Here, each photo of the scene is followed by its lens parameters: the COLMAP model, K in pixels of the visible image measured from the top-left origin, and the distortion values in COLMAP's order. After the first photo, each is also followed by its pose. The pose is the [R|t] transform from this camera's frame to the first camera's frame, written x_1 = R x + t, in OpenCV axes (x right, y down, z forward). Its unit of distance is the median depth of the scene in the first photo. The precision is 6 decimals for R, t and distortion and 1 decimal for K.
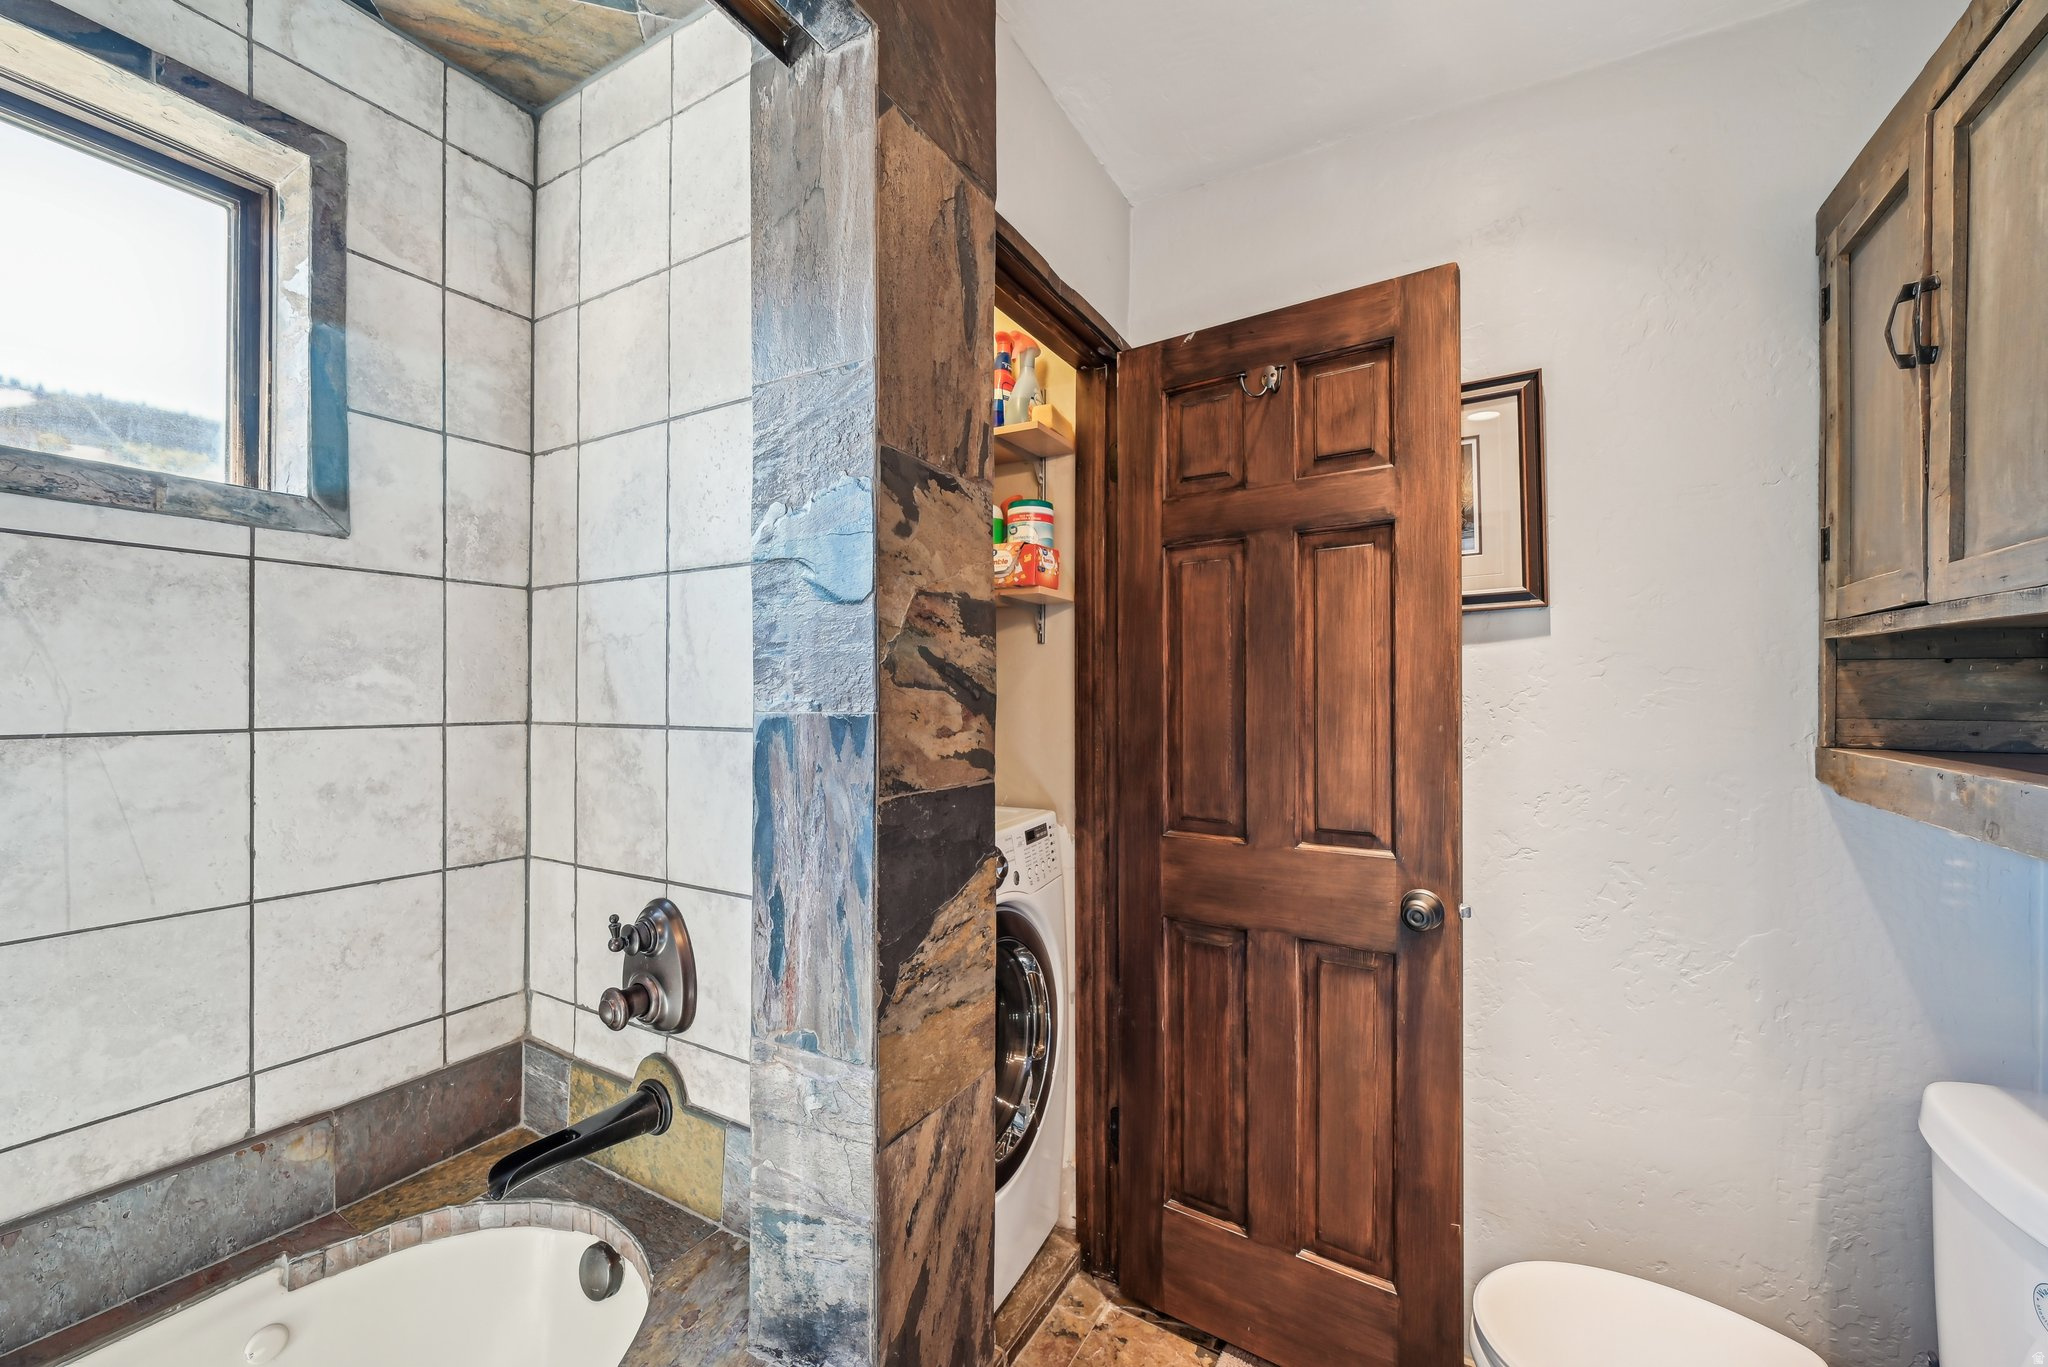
lens RADIAL K [[808.8, 0, 1024.4], [0, 808.8, 694.5], [0, 0, 1]] dist [-0.002912, 0.000553]
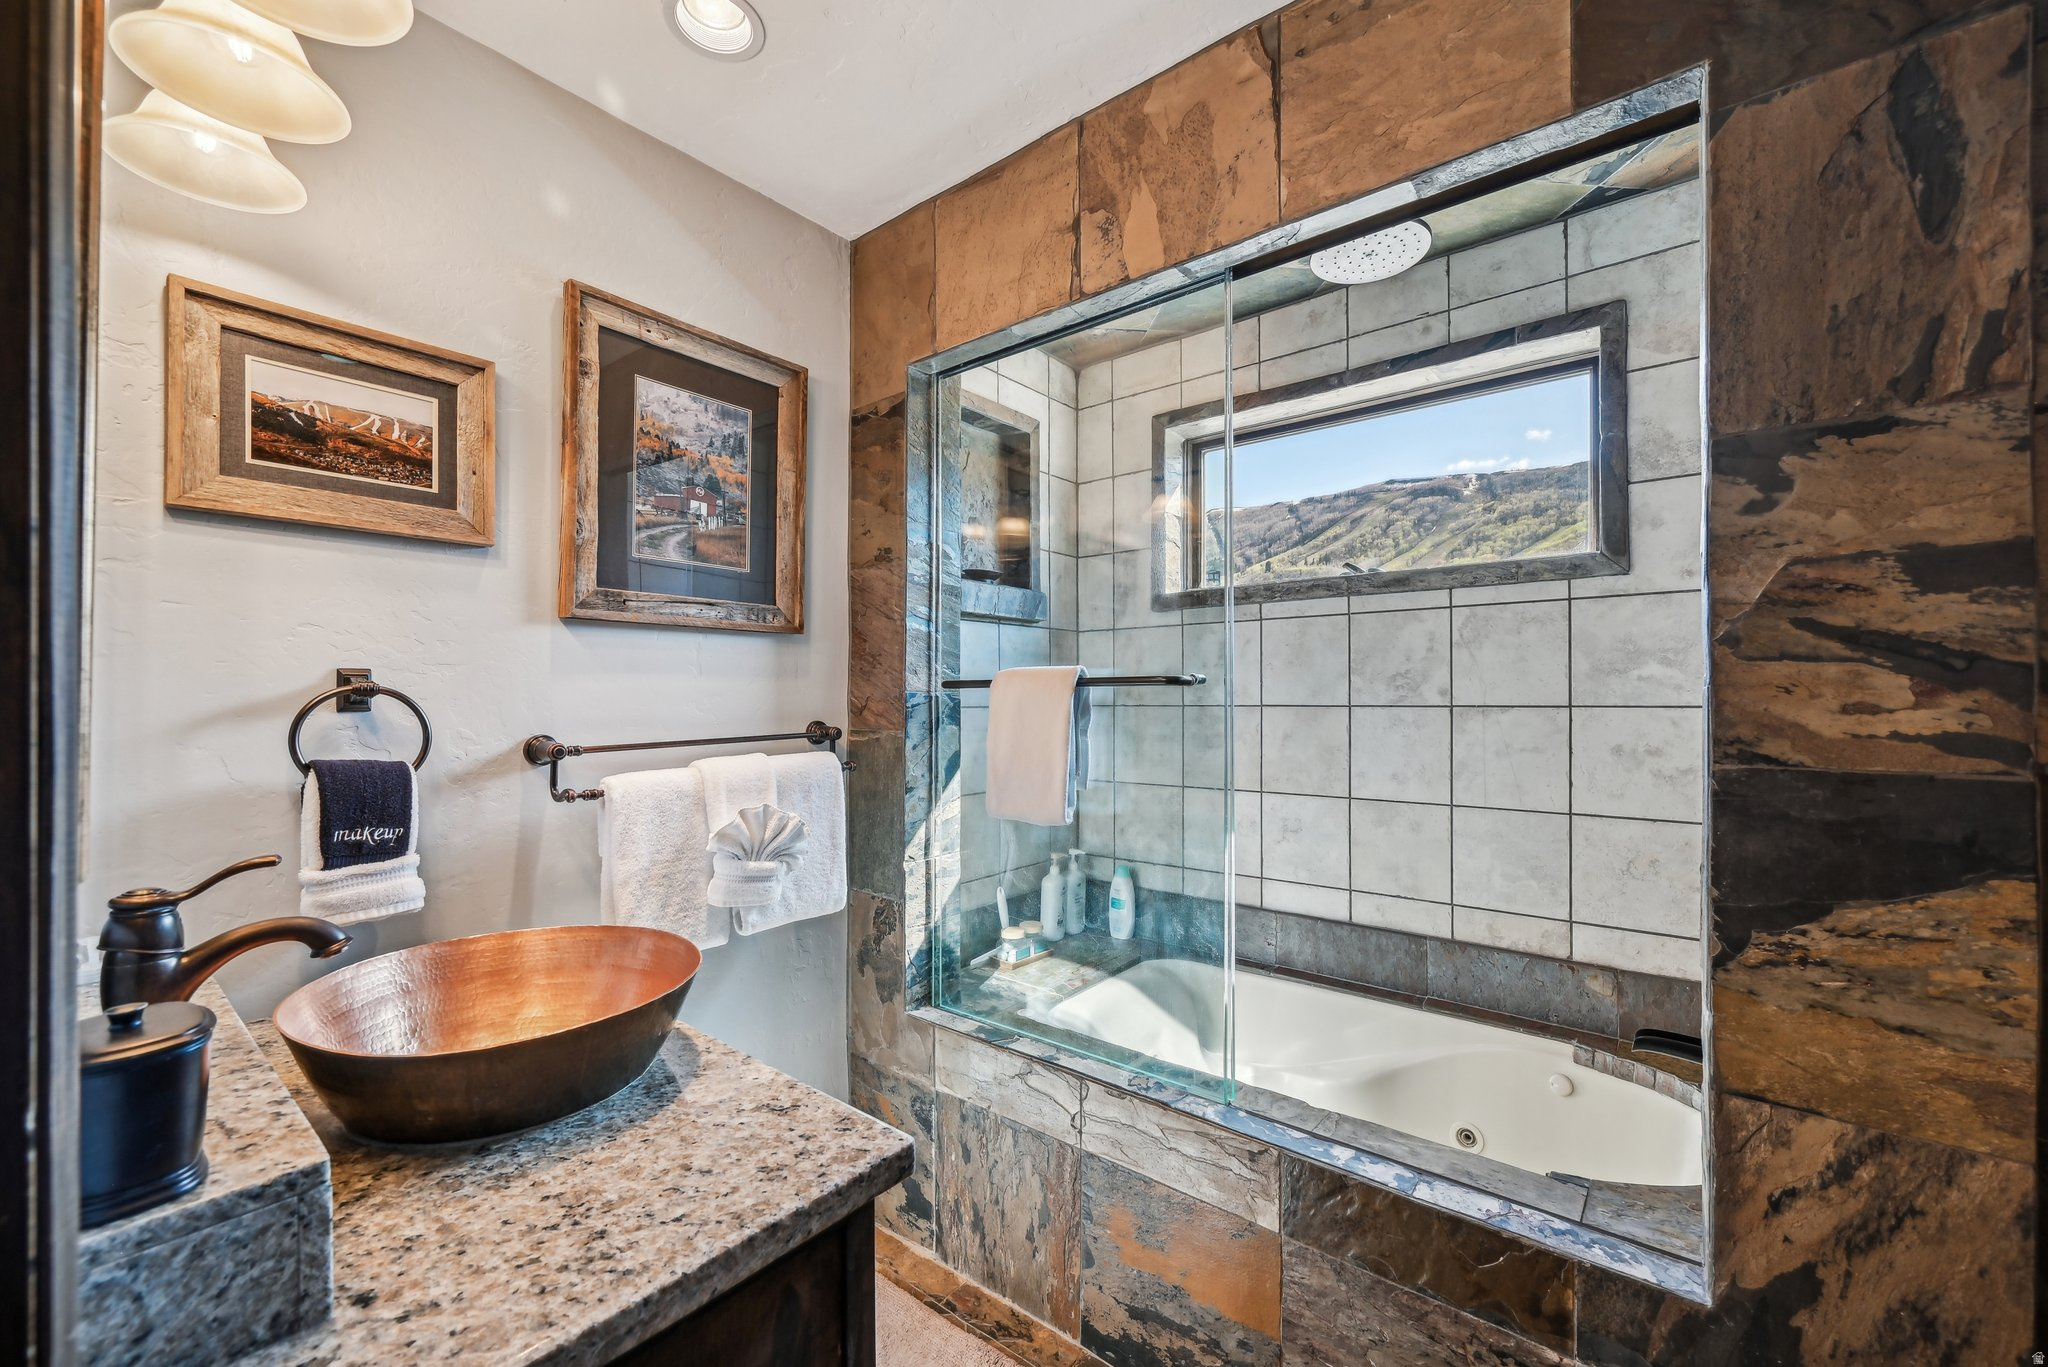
lens RADIAL K [[808.8, 0, 1029.5], [0, 808.8, 690.9], [0, 0, 1]] dist [-0.002912, 0.000553]
pose [[-0.166407, -0.012159, -0.985982, 0.877059], [0.001681, 0.999919, -0.012614, 0.034816], [0.986056, -0.003756, -0.166373, 0.229034]]
